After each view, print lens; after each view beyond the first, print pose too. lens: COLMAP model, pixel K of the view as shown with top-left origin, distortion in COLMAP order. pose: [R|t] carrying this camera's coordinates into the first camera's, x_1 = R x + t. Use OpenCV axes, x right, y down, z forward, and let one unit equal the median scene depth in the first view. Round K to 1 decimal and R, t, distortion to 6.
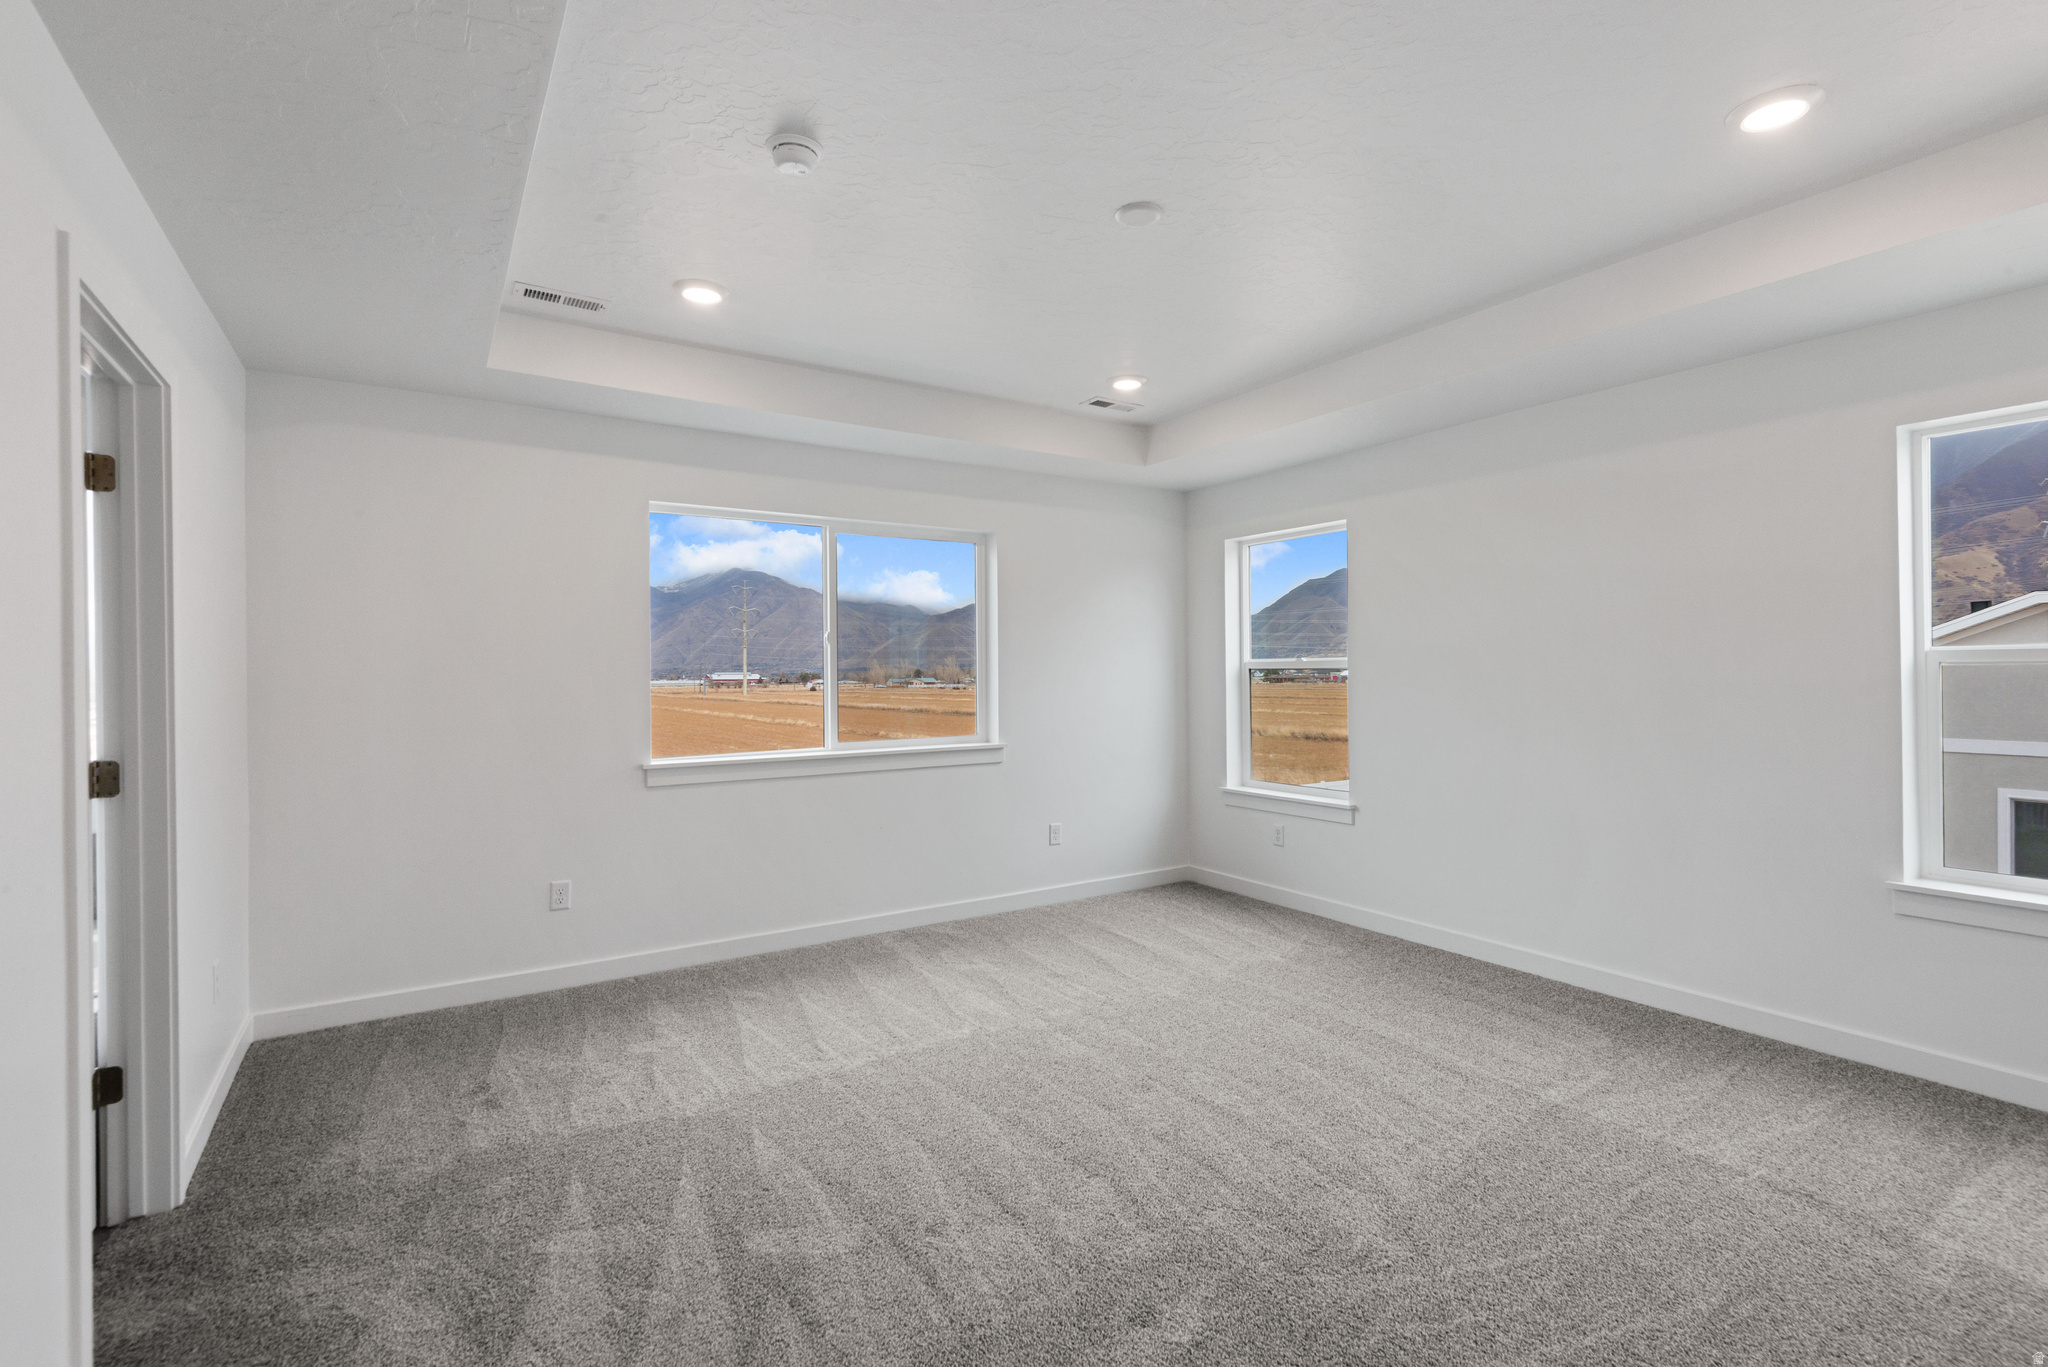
lens RADIAL K [[949.2, 0, 1033.9], [0, 949.2, 673.2], [0, 0, 1]] dist [0.019218, -0.006451]
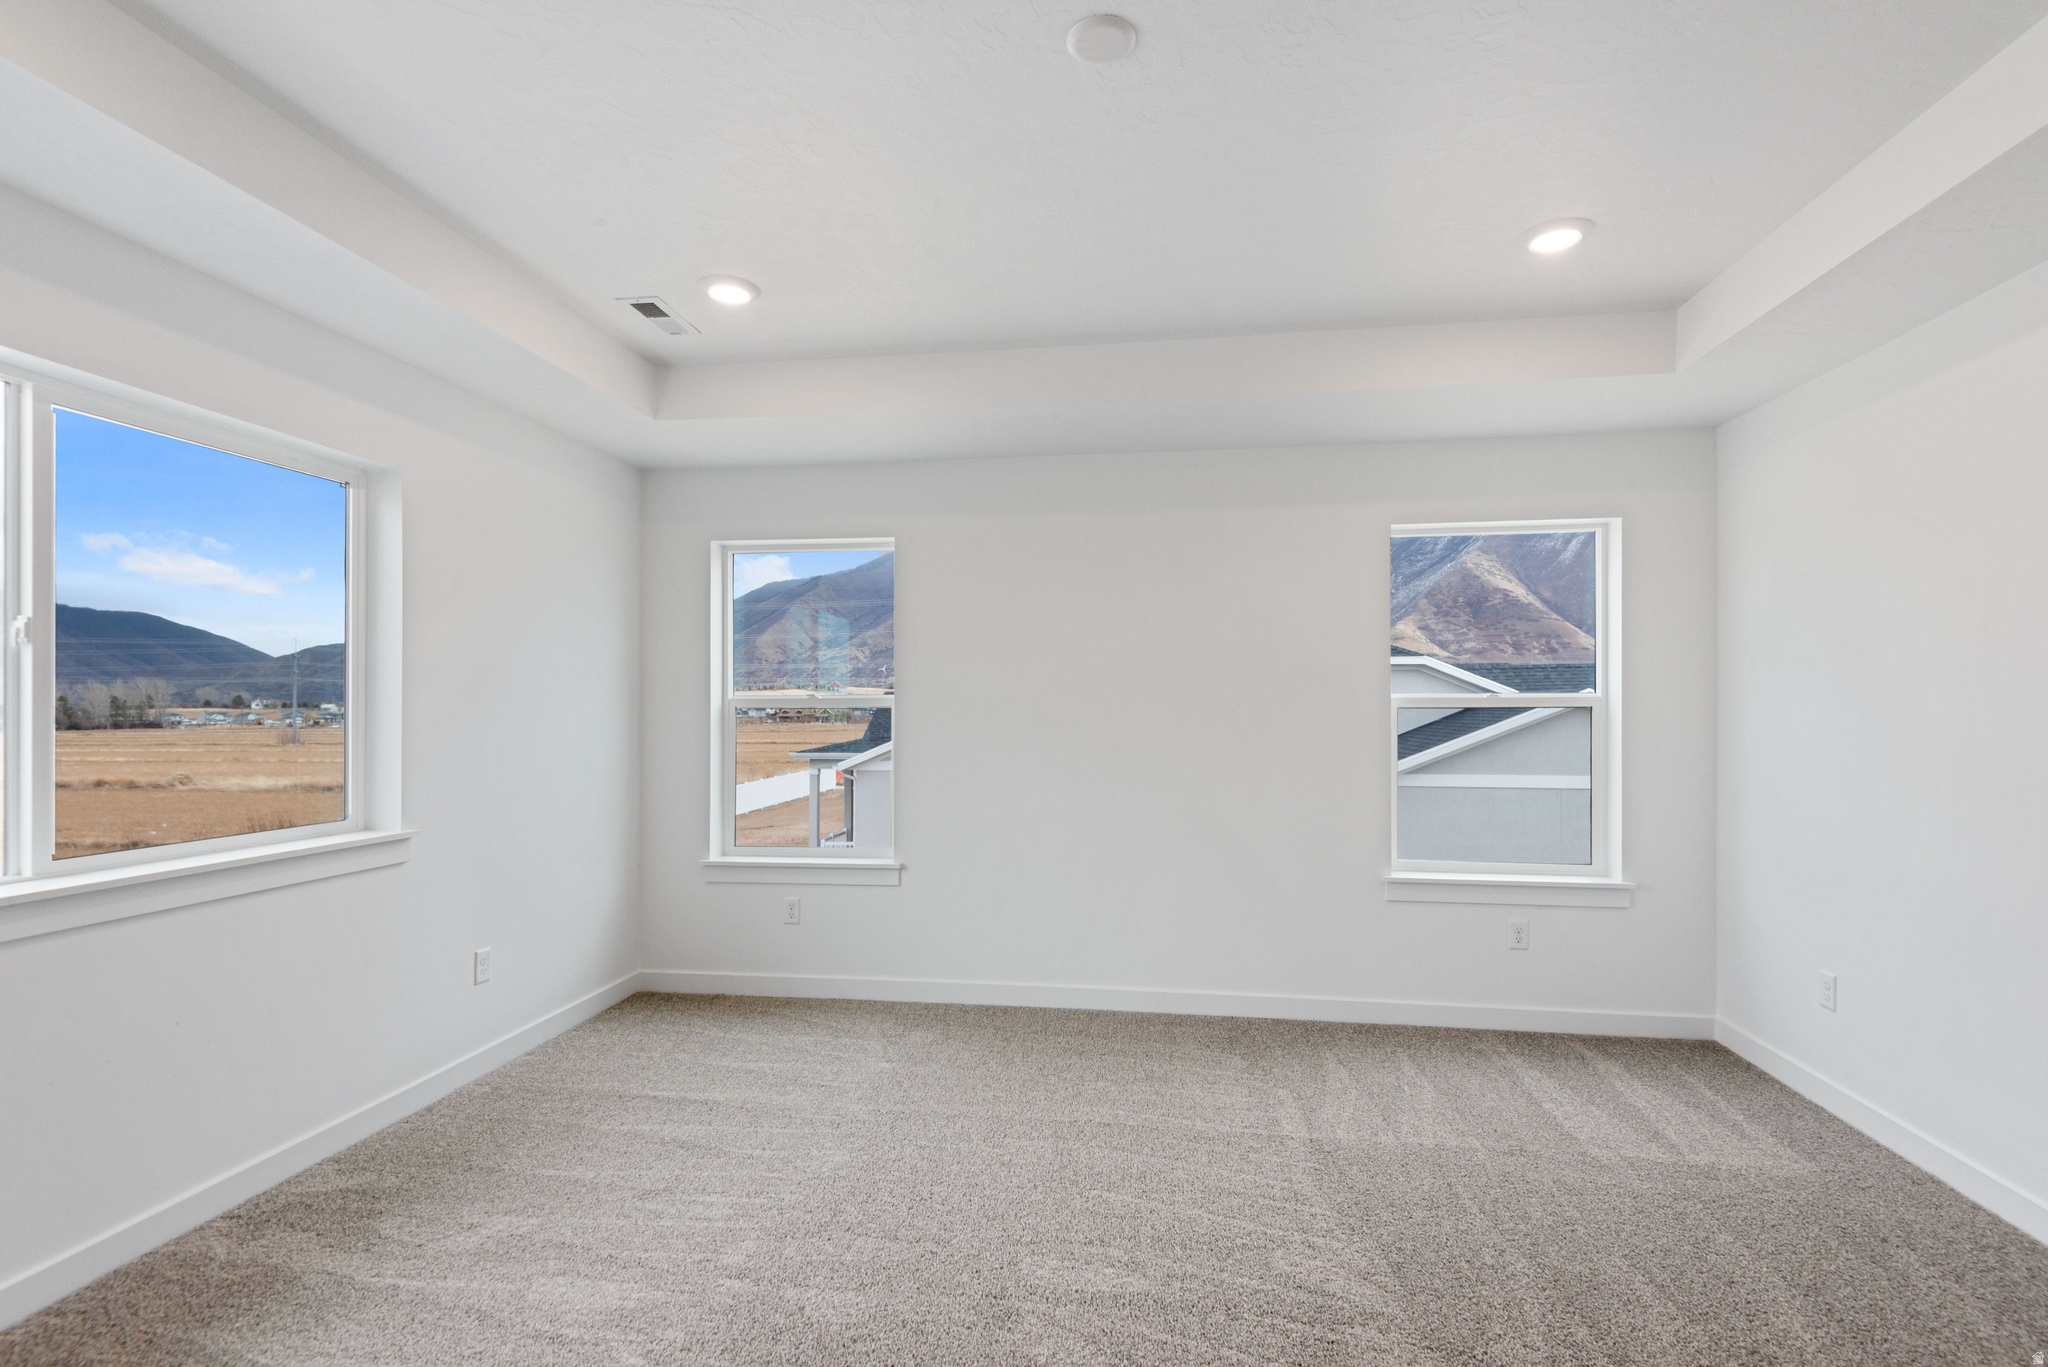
lens RADIAL K [[949.2, 0, 1015.7], [0, 949.2, 717.7], [0, 0, 1]] dist [0.019218, -0.006451]
pose [[0.651554, -0.002642, 0.758598, -0.288812], [-0.003437, 0.999973, 0.006435, -0.002997], [-0.758595, -0.006800, 0.651527, 0.389437]]
